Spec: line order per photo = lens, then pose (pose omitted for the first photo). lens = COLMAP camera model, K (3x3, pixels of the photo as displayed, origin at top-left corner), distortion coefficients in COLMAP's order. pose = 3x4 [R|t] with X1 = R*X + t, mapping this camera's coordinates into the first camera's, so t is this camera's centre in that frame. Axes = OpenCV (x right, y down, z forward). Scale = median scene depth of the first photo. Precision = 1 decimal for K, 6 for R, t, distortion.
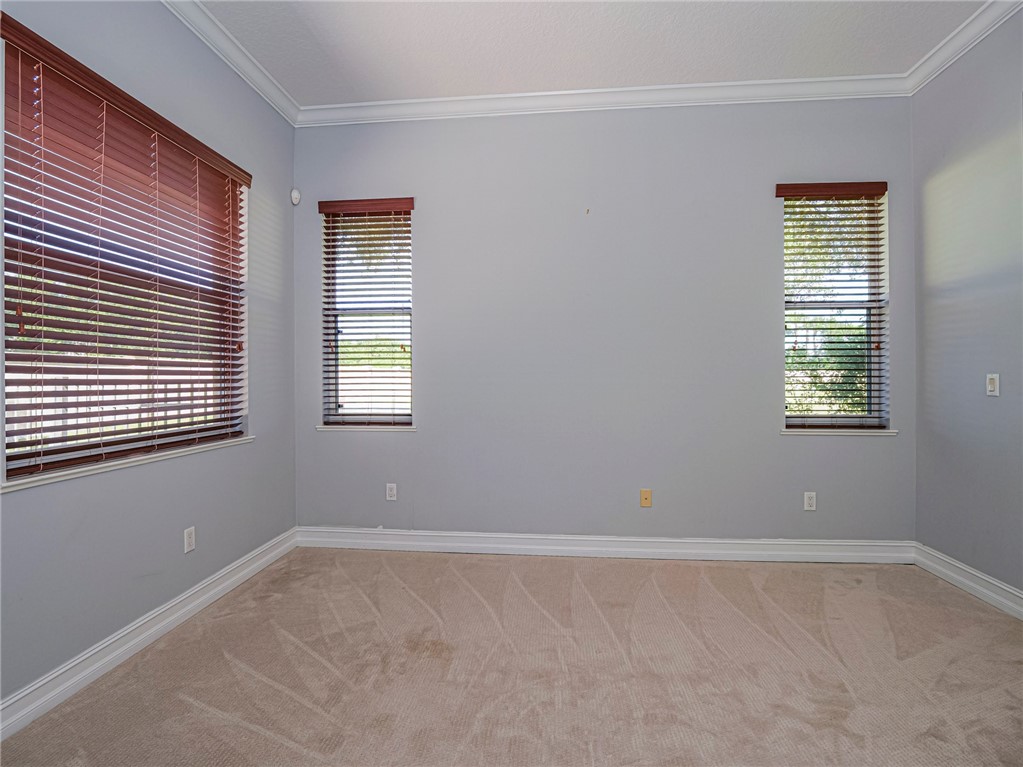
lens RADIAL K [[497.8, 0, 512.6], [0, 497.8, 379.2], [0, 0, 1]] dist [-0.009641, 0.001472]
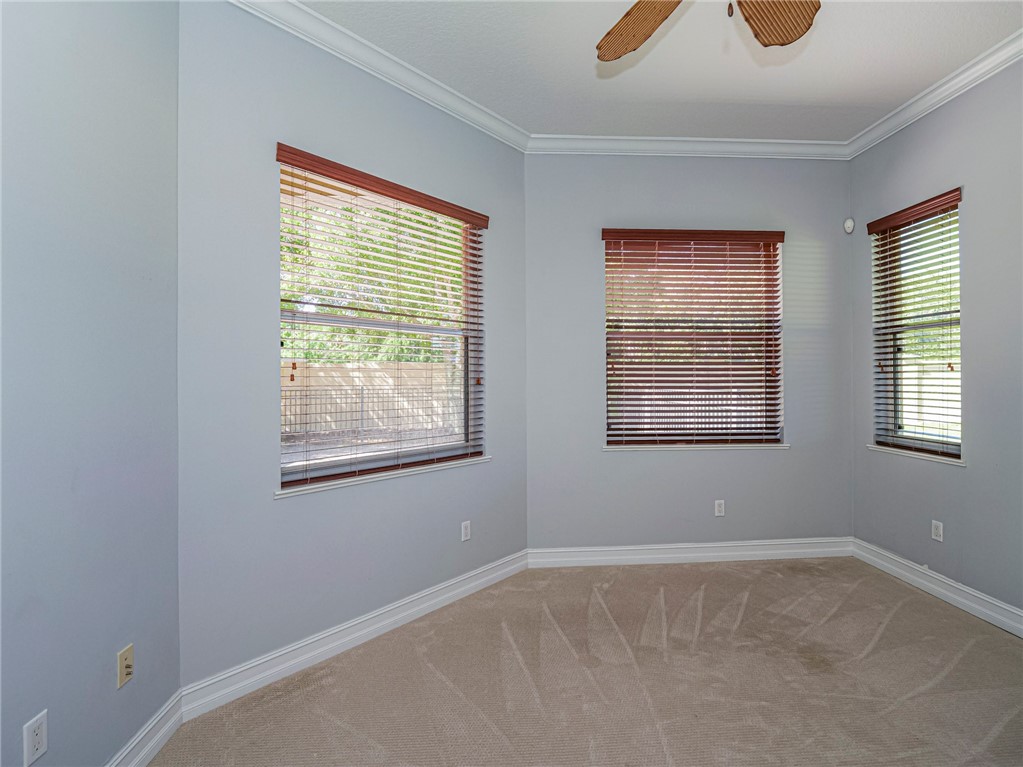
lens RADIAL K [[497.8, 0, 513.5], [0, 497.8, 383.3], [0, 0, 1]] dist [-0.009641, 0.001472]
pose [[0.162728, 0.009538, -0.986625, 0.524860], [-0.002631, 0.999954, 0.009233, -0.041881], [0.986668, 0.001093, 0.162745, 0.127548]]
